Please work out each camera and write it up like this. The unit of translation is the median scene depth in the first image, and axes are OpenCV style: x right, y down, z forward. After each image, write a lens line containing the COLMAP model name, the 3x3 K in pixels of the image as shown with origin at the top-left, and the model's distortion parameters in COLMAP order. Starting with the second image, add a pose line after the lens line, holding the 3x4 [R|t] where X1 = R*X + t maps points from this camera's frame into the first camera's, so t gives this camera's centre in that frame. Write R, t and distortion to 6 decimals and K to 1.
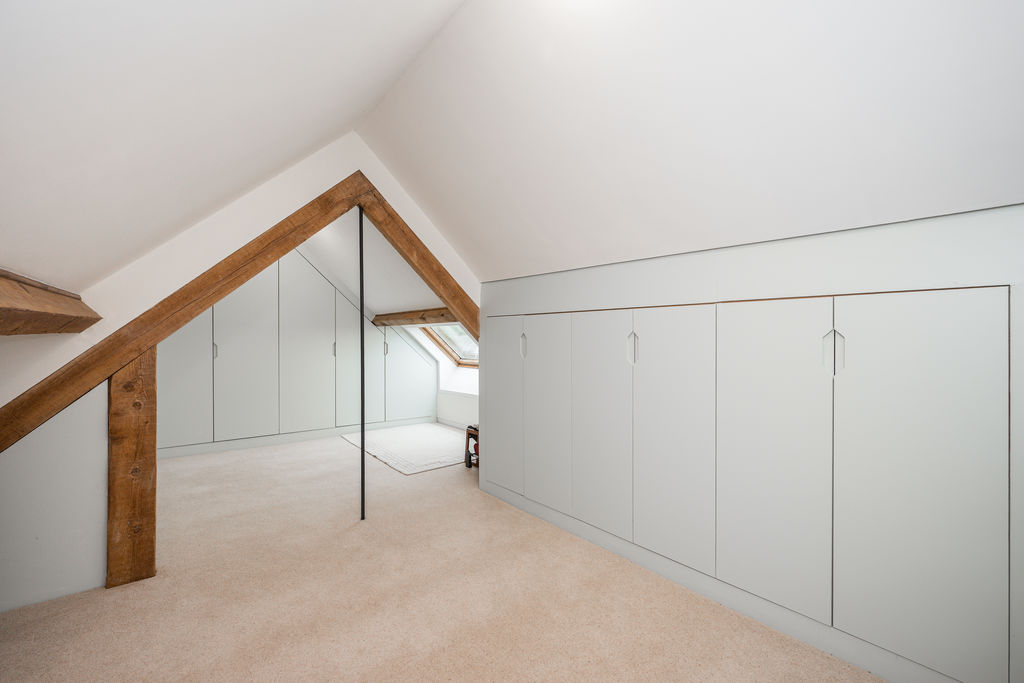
lens RADIAL K [[438.2, 0, 512.0], [0, 438.2, 341.5], [0, 0, 1]] dist [0.000182, 0.000071]
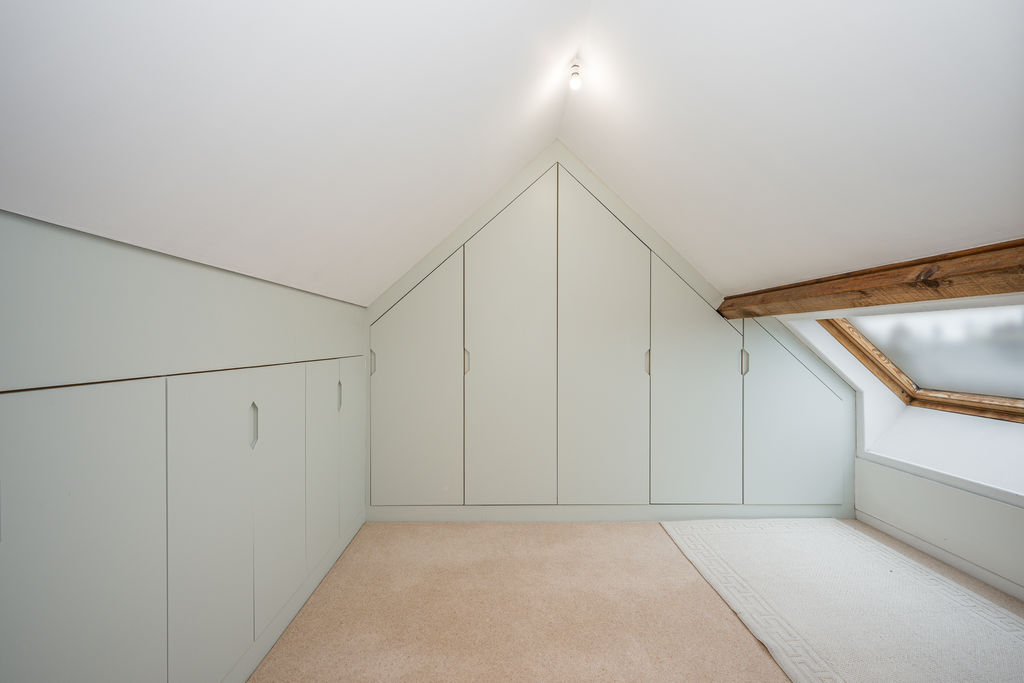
lens RADIAL K [[438.2, 0, 512.0], [0, 438.2, 341.5], [0, 0, 1]] dist [0.000182, 0.000071]
pose [[0.807035, -0.000071, -0.590504, -0.199422], [-0.004278, 0.999973, -0.005967, -0.004211], [0.590488, 0.007342, 0.807013, 0.418823]]
